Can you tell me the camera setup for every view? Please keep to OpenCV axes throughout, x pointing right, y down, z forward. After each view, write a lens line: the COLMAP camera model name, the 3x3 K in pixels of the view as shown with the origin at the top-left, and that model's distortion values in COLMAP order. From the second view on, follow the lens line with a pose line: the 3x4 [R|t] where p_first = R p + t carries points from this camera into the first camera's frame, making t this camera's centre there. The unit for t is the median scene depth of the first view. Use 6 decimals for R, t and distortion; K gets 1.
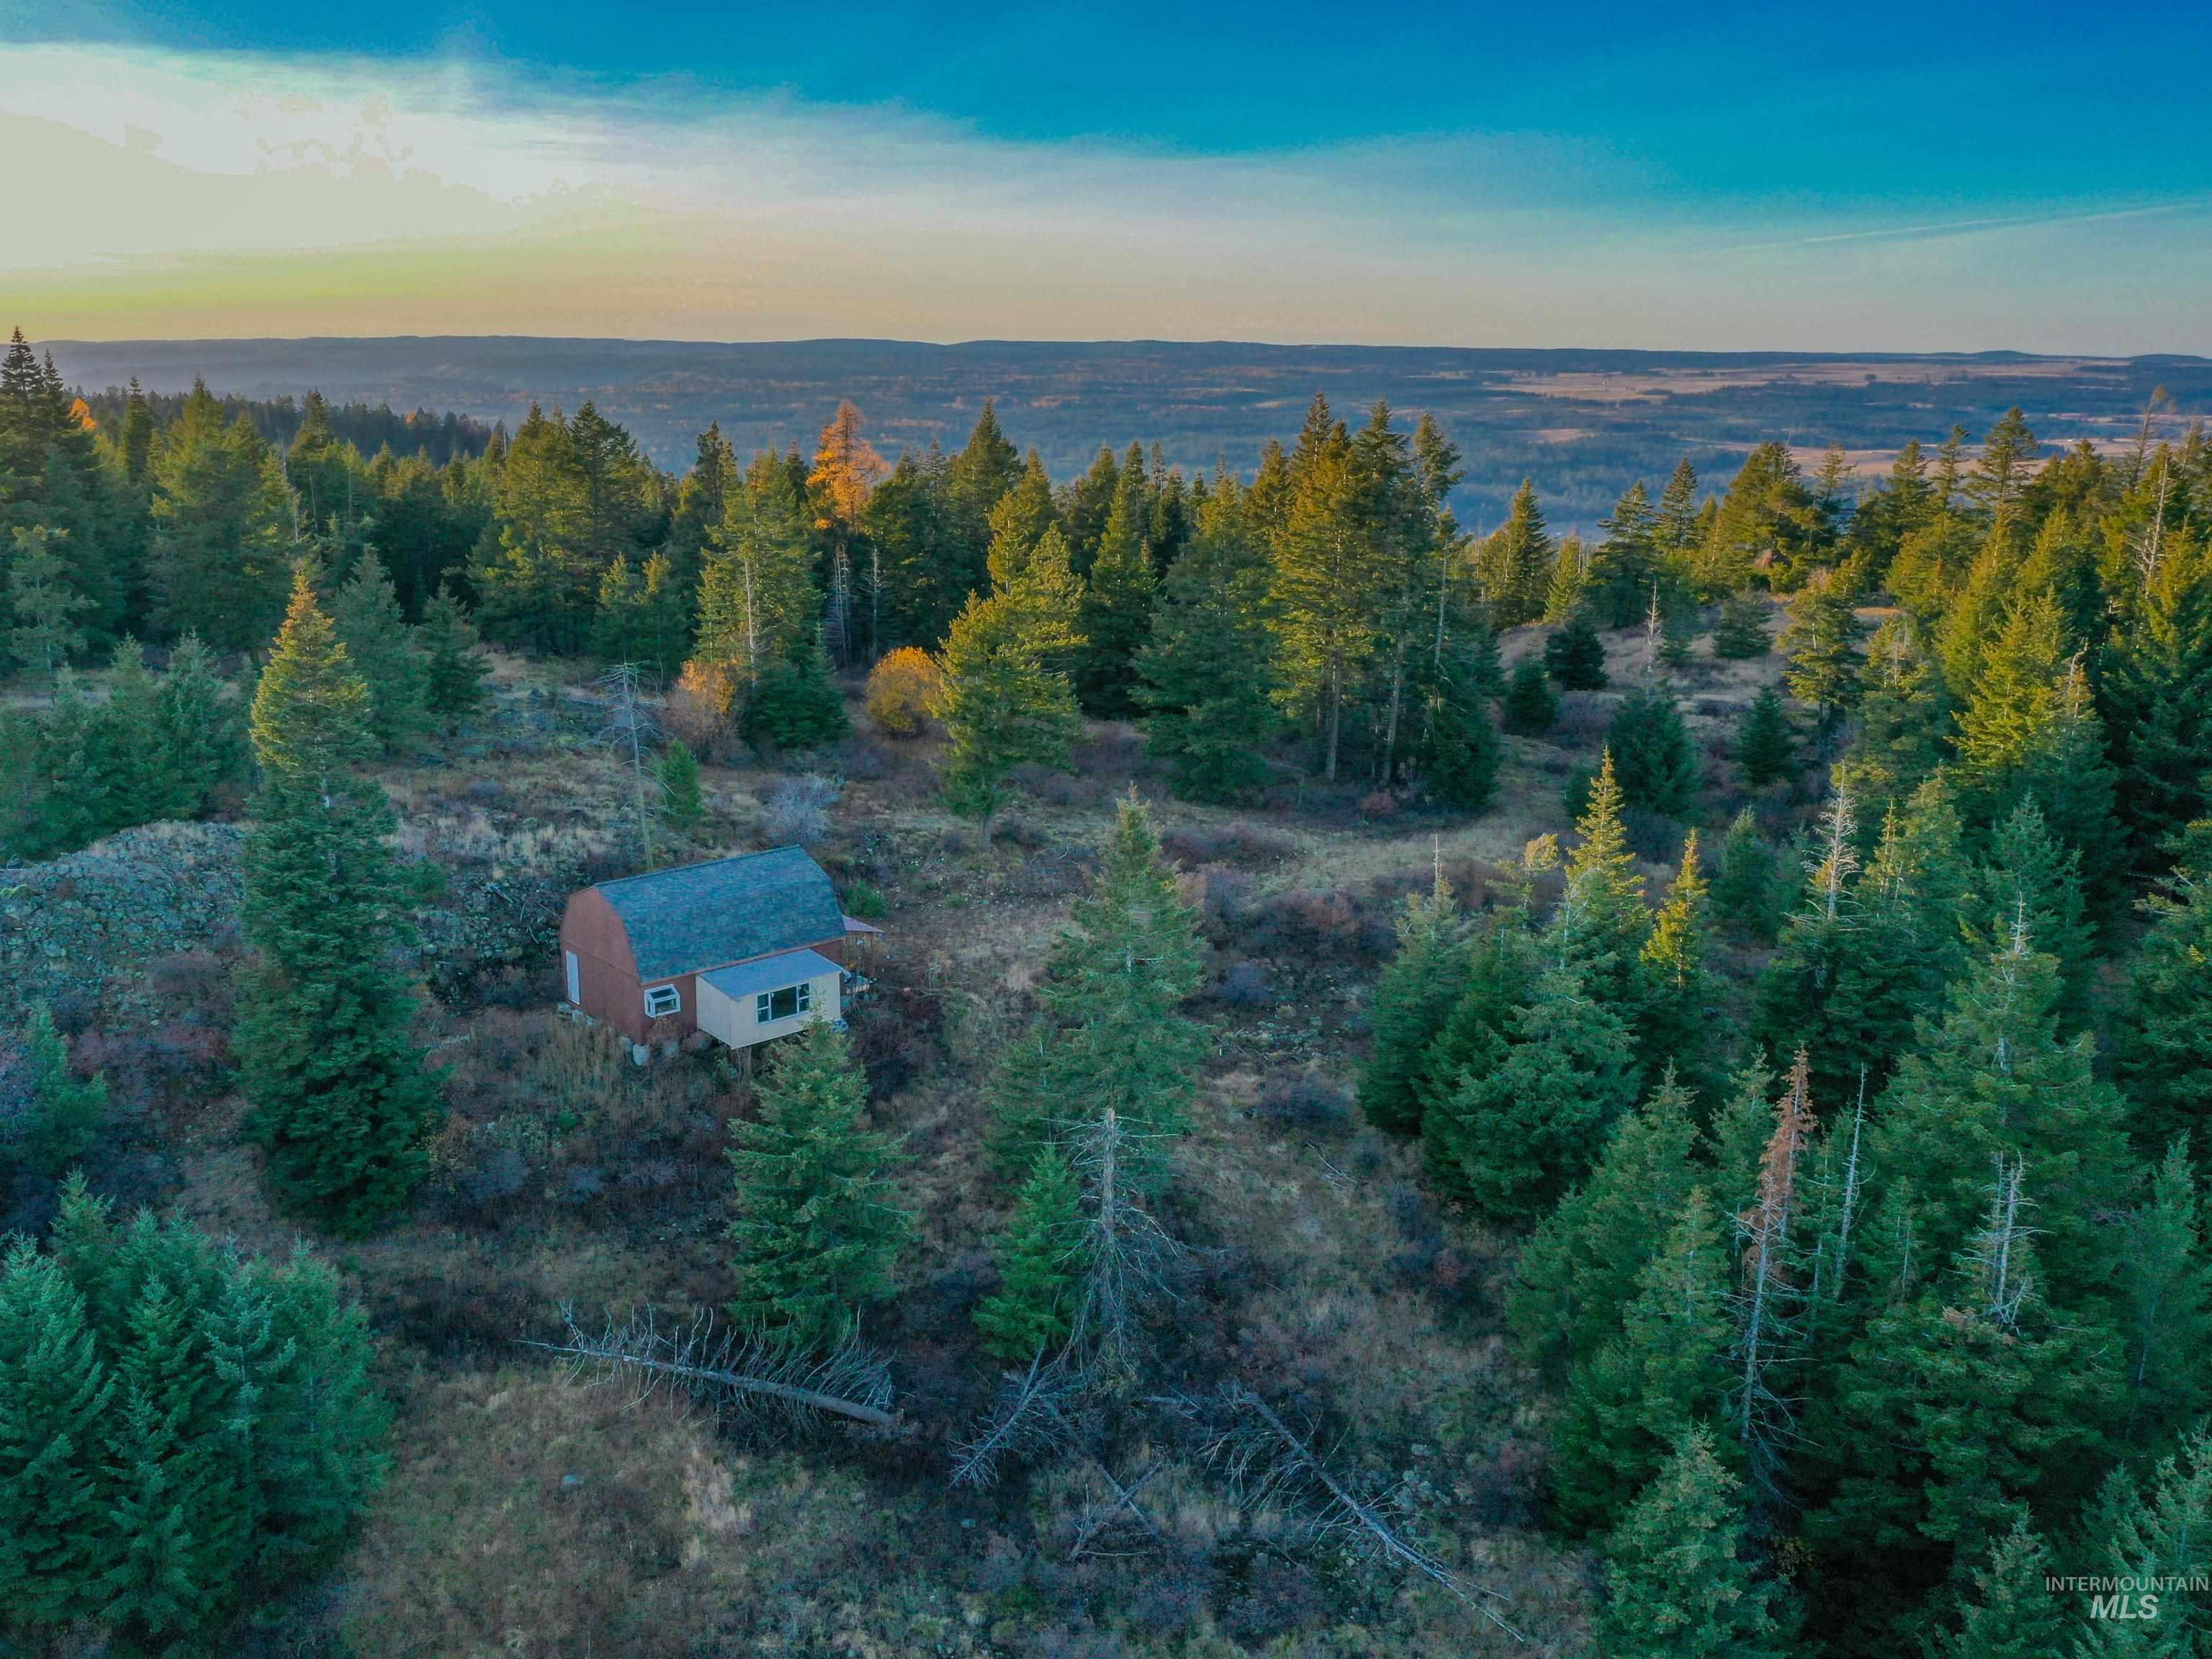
lens RADIAL K [[1954.1, 0, 985.5], [0, 1954.1, 825.9], [0, 0, 1]] dist [-0.006279, 0.005646]
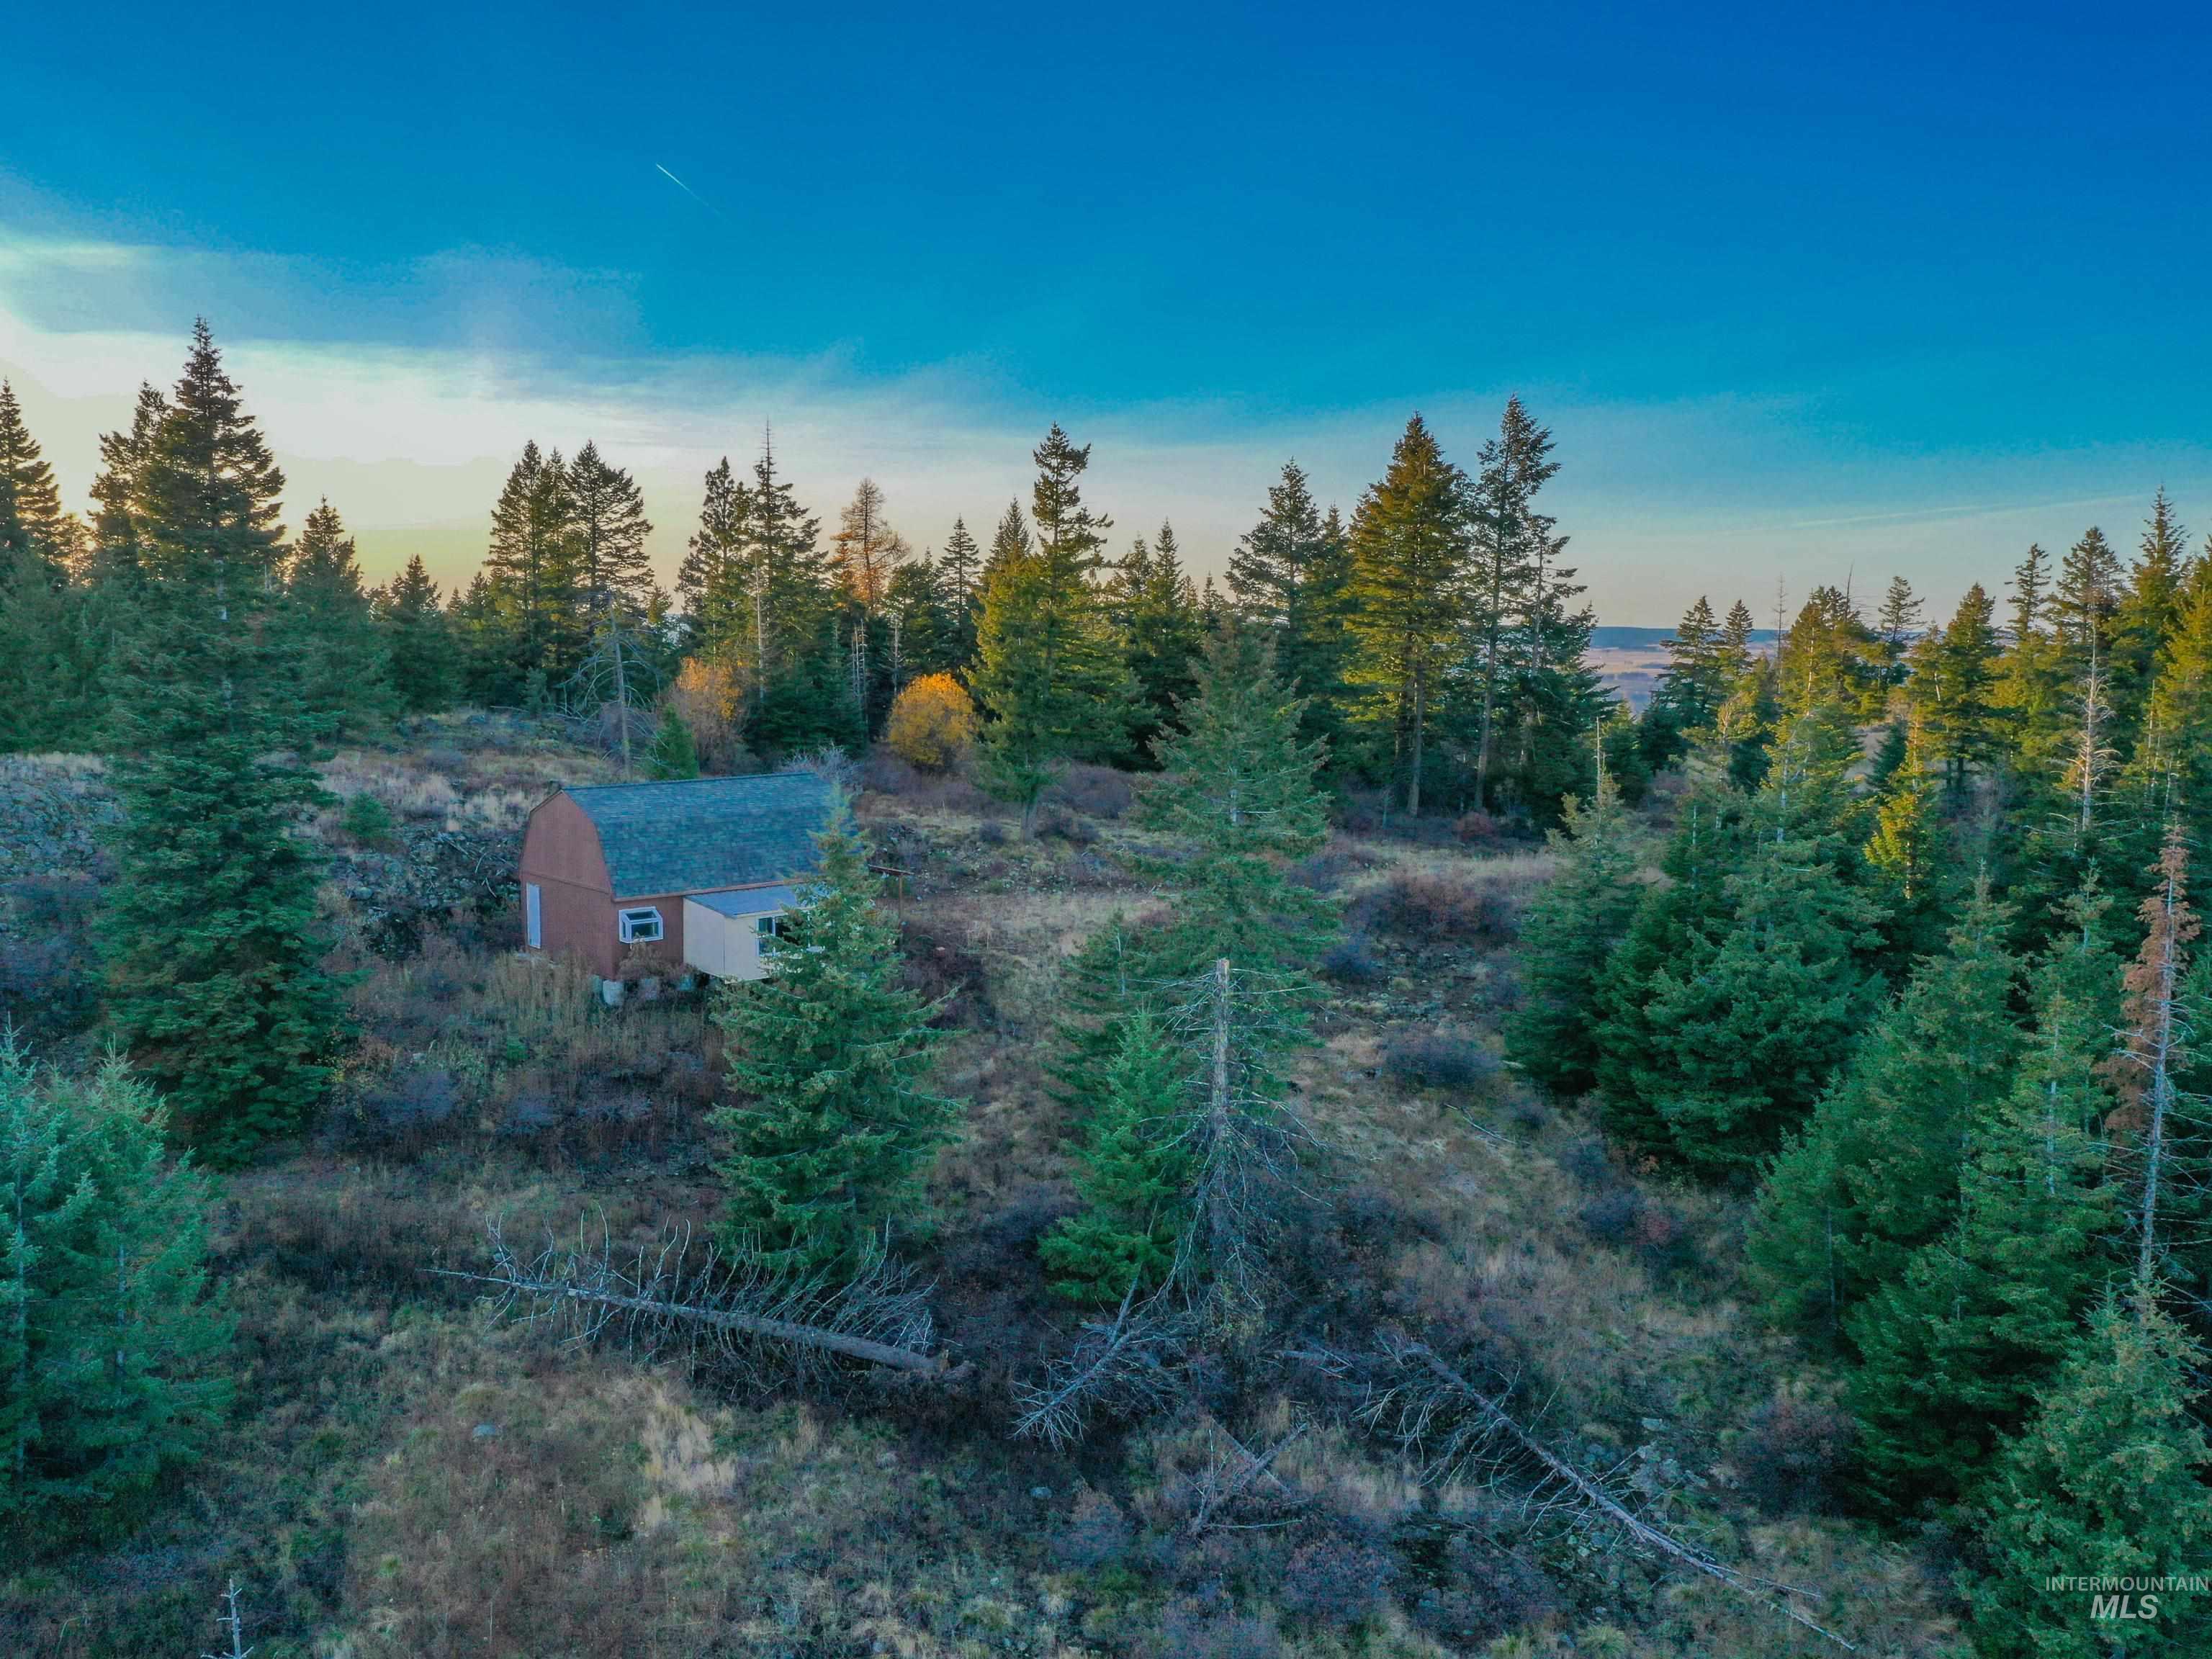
lens RADIAL K [[1954.1, 0, 985.5], [0, 1954.1, 825.9], [0, 0, 1]] dist [-0.006279, 0.005646]
pose [[0.999984, 0.004492, -0.003499, -0.025077], [-0.004932, 0.990392, -0.138202, 0.194464], [0.002845, 0.138217, 0.990398, 0.238432]]
